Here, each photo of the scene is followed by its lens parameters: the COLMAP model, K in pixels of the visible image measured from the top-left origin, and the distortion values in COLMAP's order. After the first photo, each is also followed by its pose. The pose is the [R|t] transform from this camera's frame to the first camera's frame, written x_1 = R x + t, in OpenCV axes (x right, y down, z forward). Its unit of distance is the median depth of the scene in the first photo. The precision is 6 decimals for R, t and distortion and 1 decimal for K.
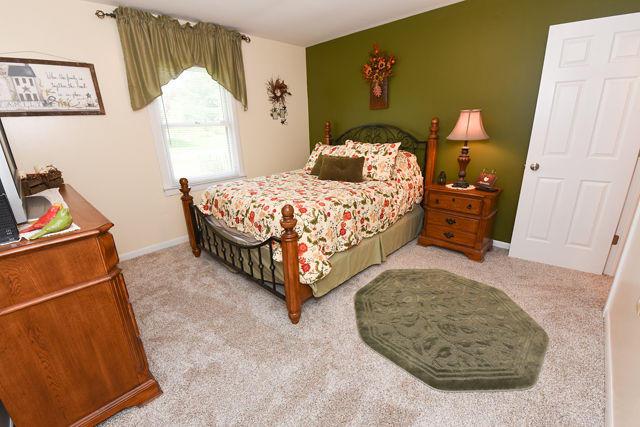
lens RADIAL K [[276.5, 0, 318.5], [0, 276.5, 214.1], [0, 0, 1]] dist [-0.017367, -0.003607]
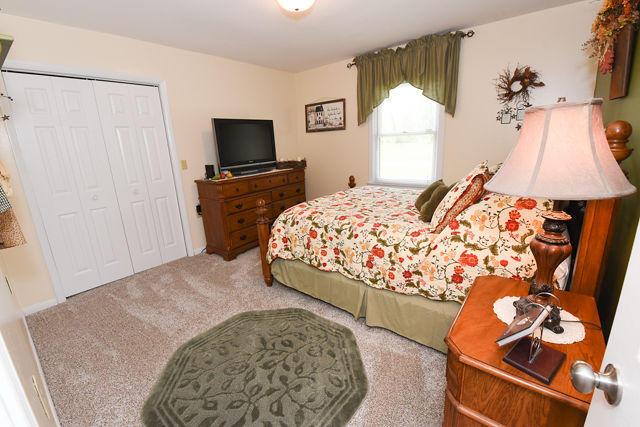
lens RADIAL K [[276.5, 0, 317.7], [0, 276.5, 214.3], [0, 0, 1]] dist [-0.017367, -0.003607]
pose [[0.087746, 0.279421, -0.956151, 0.881613], [-0.260162, 0.932968, 0.248771, -0.264816], [0.961570, 0.226926, 0.154559, 0.715622]]
